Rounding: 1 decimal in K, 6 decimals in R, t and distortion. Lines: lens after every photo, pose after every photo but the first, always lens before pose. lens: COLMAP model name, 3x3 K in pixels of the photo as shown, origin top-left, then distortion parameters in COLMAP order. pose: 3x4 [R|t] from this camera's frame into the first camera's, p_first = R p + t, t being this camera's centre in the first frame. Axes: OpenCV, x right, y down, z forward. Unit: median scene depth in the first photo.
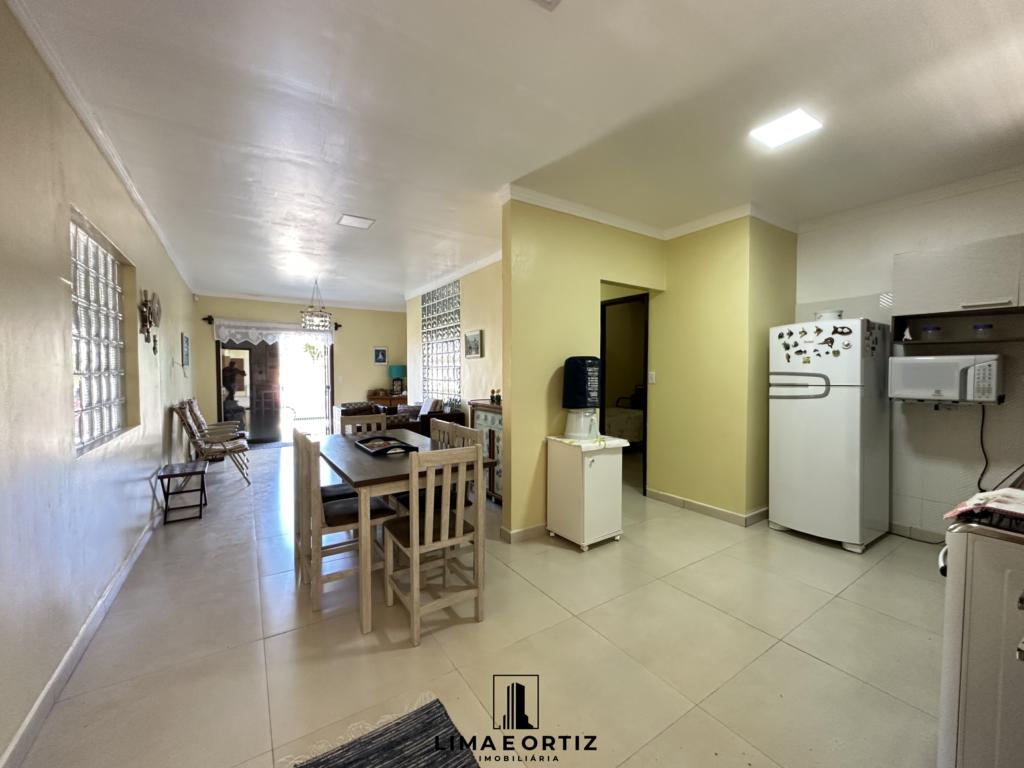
lens RADIAL K [[409.1, 0, 512.0], [0, 409.1, 384.0], [0, 0, 1]] dist [-0.004802, 0.001506]
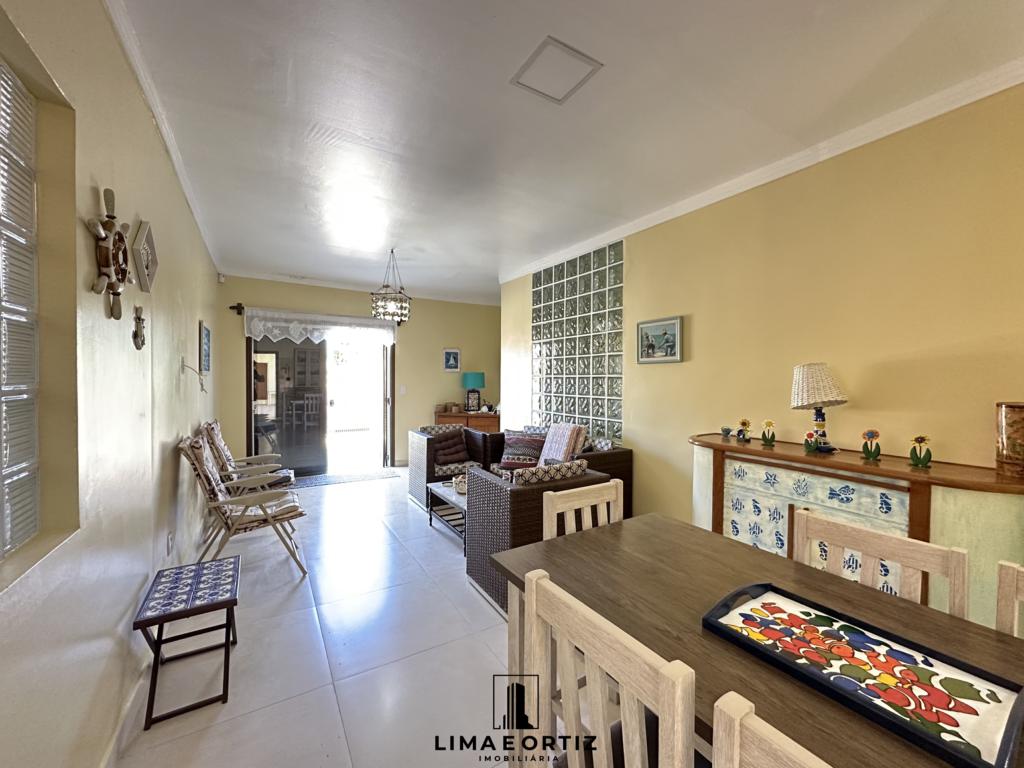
lens RADIAL K [[412.1, 0, 512.0], [0, 412.1, 384.0], [0, 0, 1]] dist [-0.006887, 0.000084]
pose [[0.999287, 0.008757, -0.036735, -0.250267], [-0.009408, 0.999801, -0.017583, -0.016108], [0.036573, 0.017916, 0.999170, 0.319067]]
